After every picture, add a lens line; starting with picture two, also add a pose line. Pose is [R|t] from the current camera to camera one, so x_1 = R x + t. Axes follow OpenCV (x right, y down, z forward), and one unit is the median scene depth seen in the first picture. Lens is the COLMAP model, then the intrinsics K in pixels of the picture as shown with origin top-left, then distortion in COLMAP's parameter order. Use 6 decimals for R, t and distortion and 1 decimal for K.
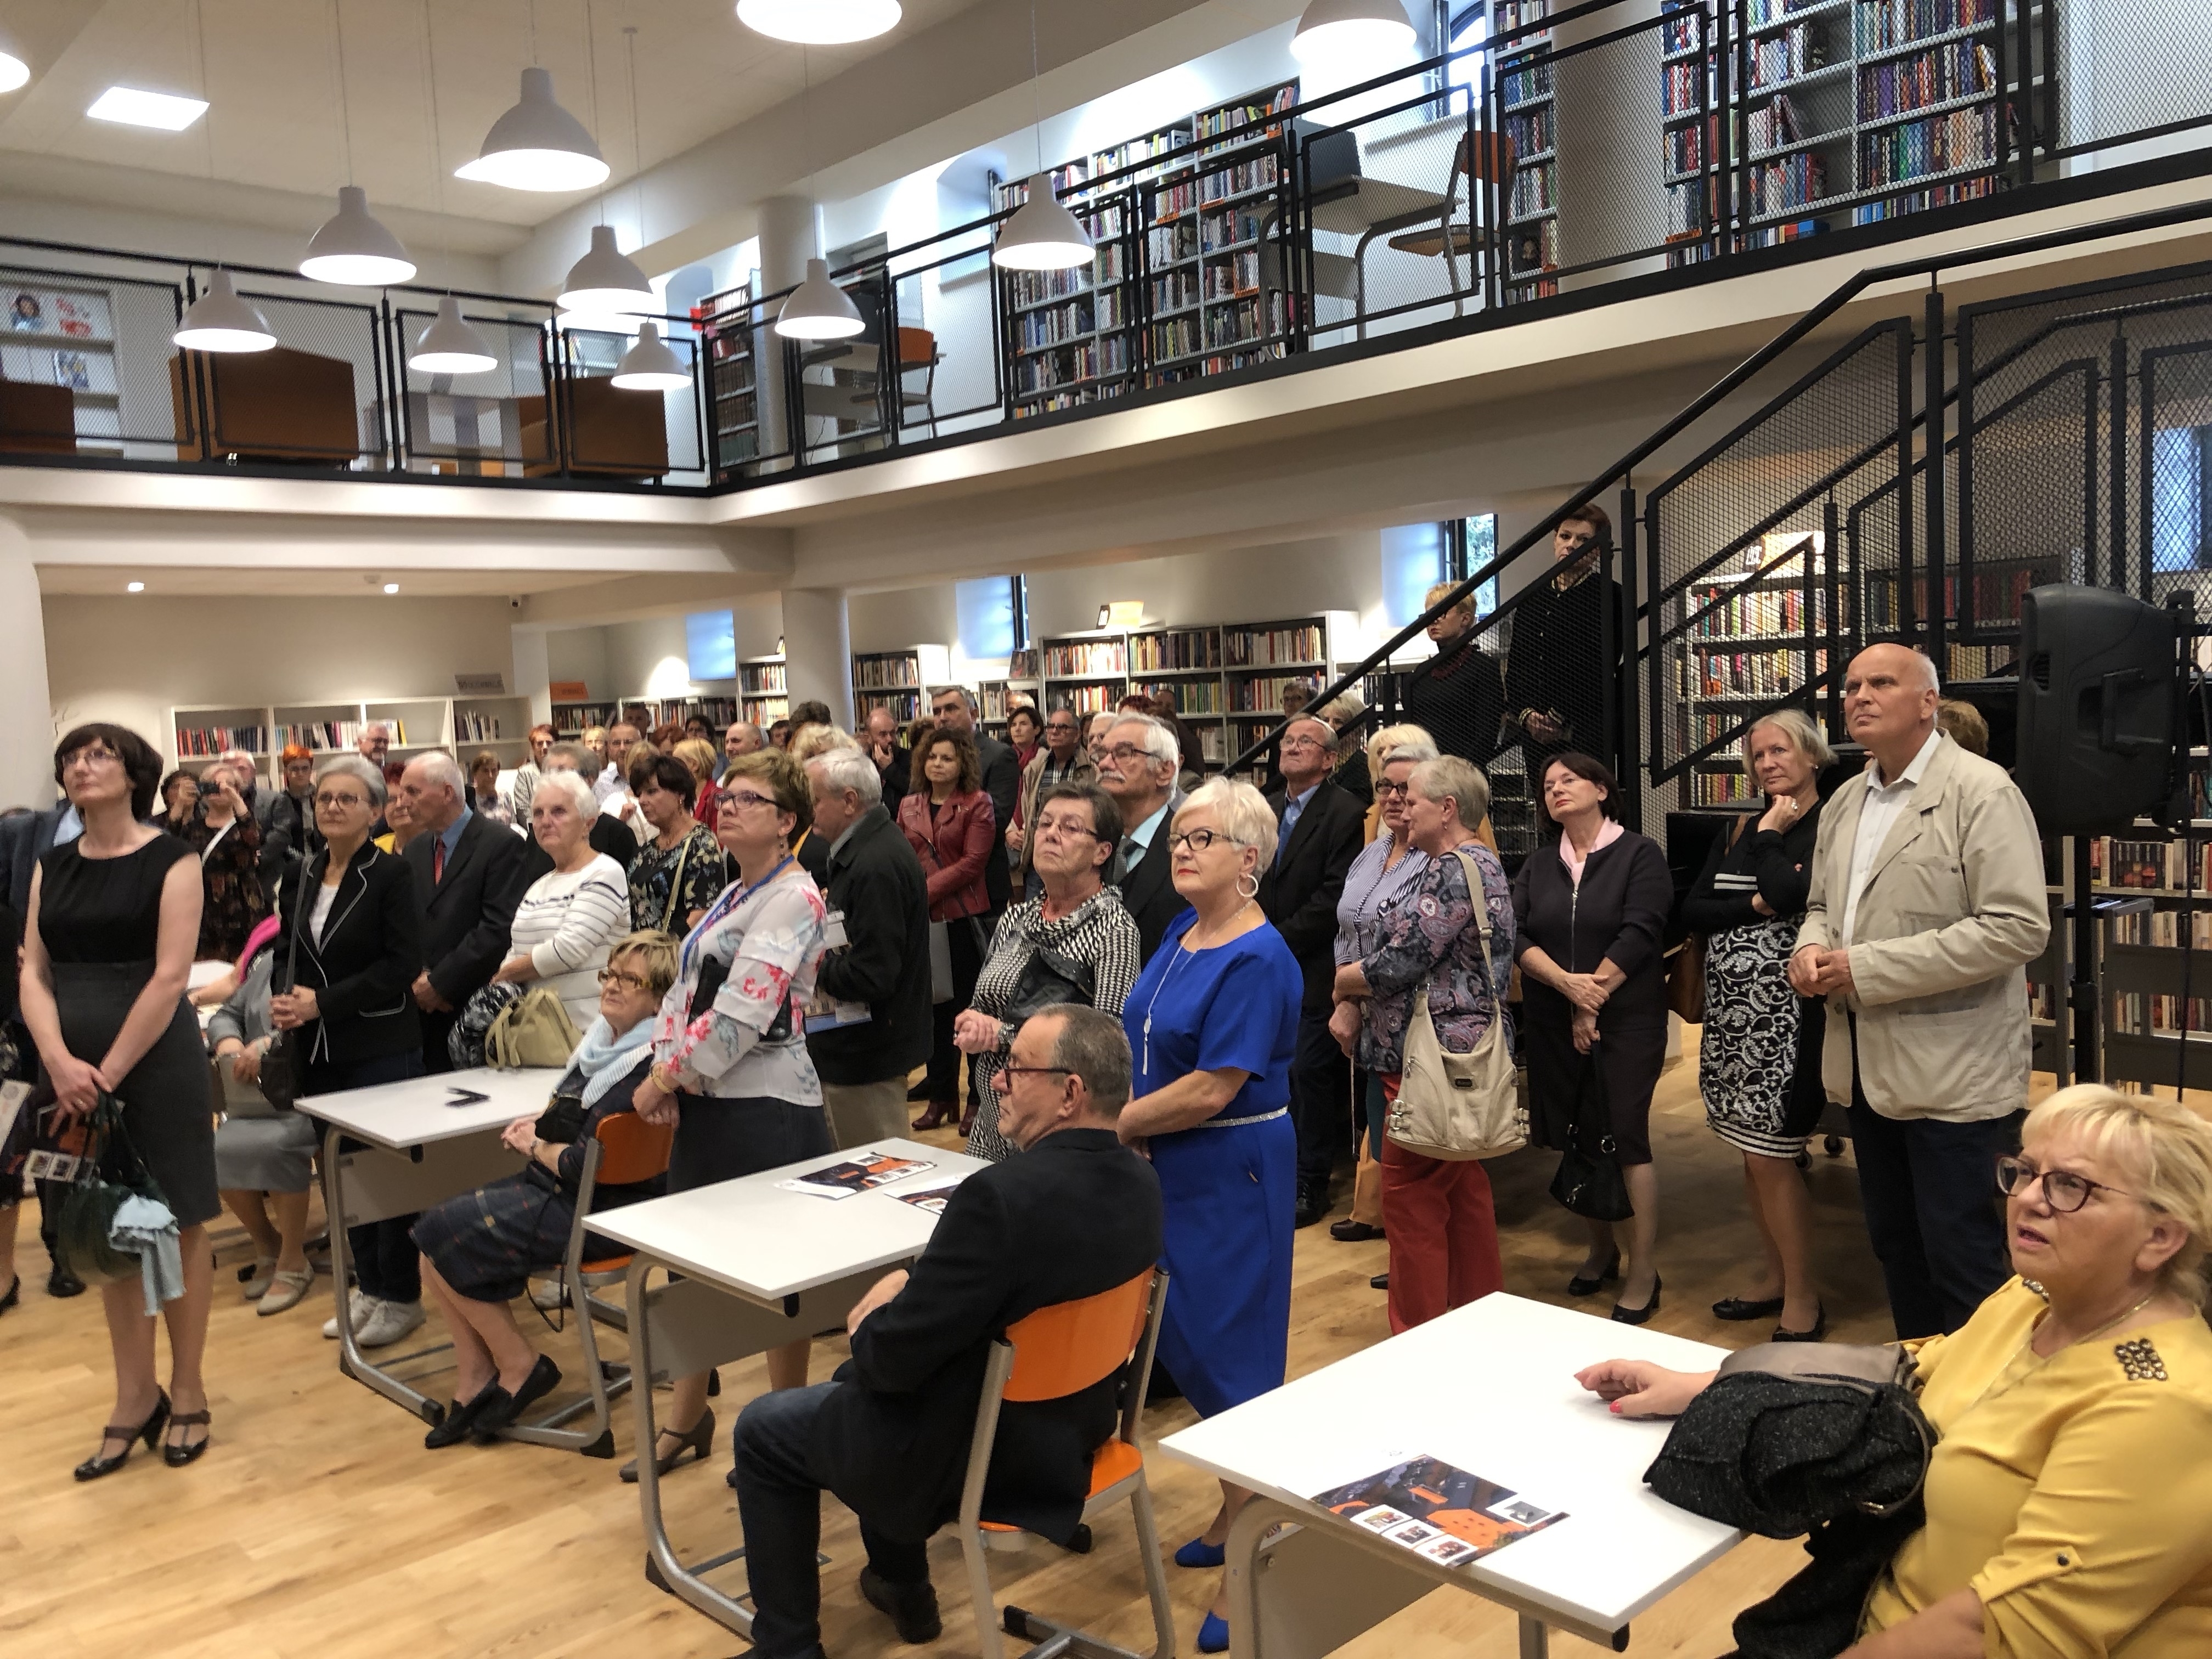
lens RADIAL K [[1780.5, 0, 1106.0], [0, 1780.5, 829.5], [0, 0, 1]] dist [0.008435, -0.002112]
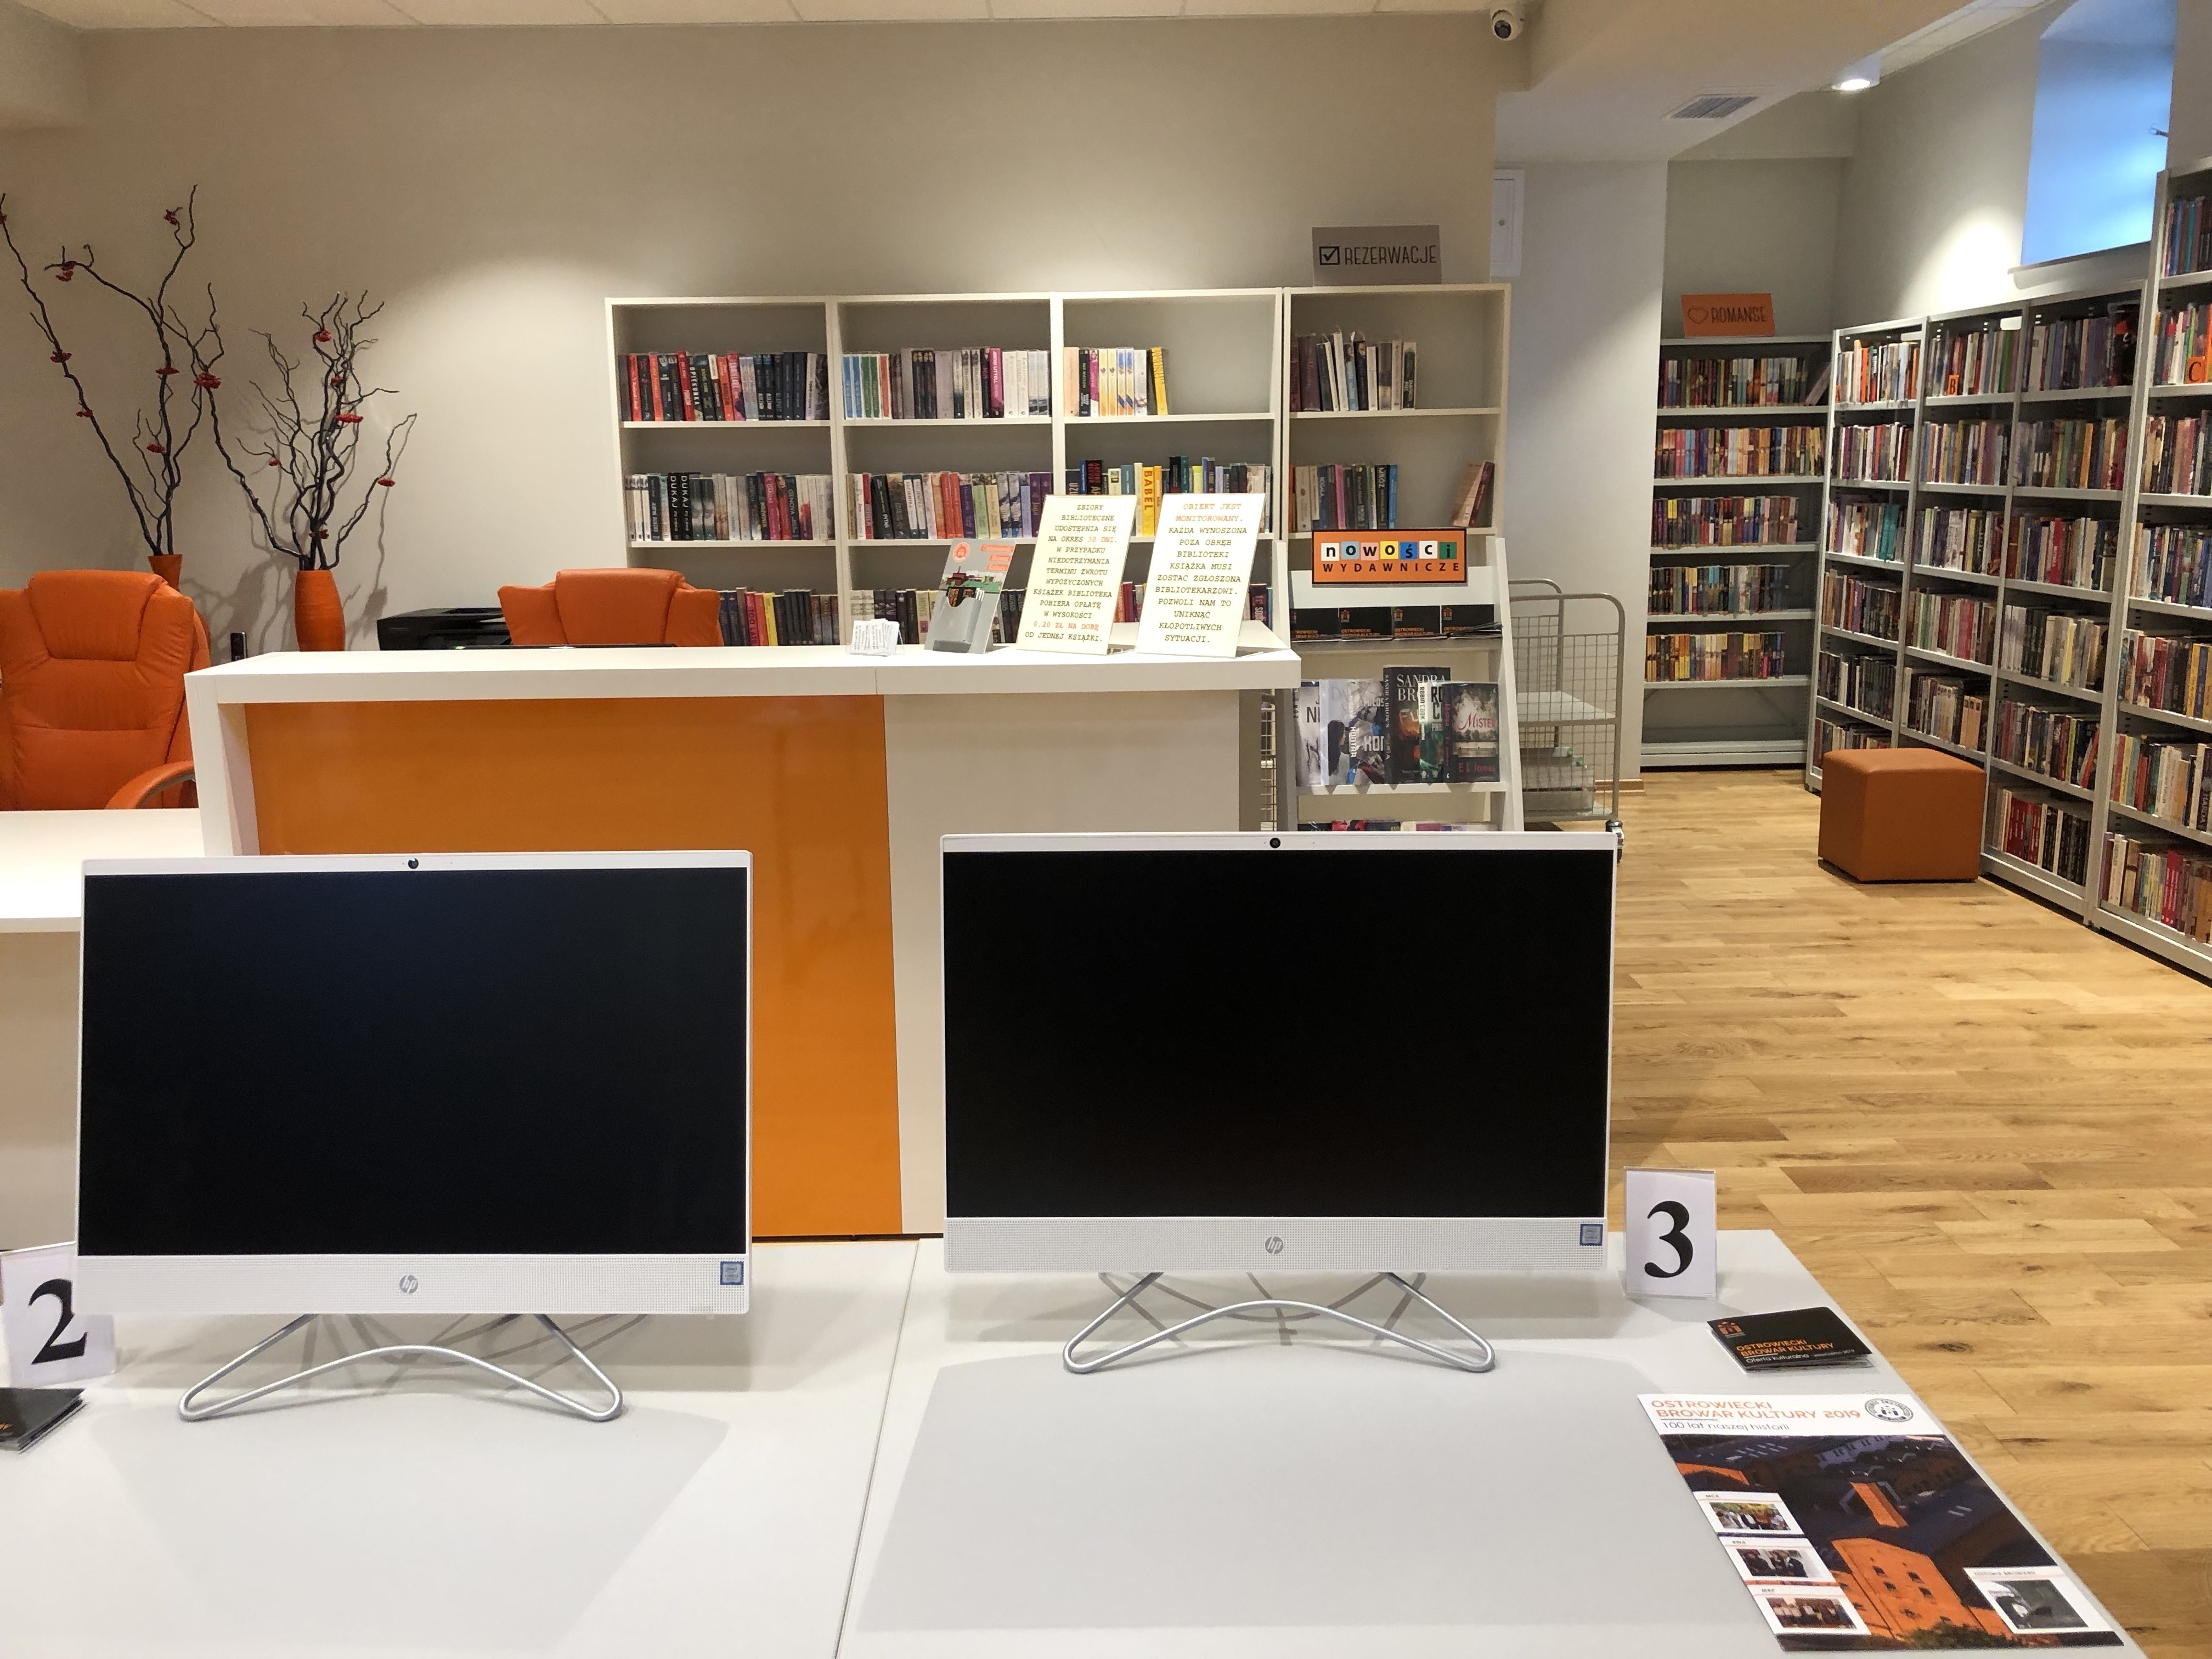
lens RADIAL K [[1780.5, 0, 1106.0], [0, 1780.5, 829.5], [0, 0, 1]] dist [0.008435, -0.002112]
pose [[0.735135, 0.174012, -0.655207, -0.127189], [-0.069553, 0.980755, 0.182435, -0.027746], [0.674343, -0.088543, 0.733090, 0.680795]]
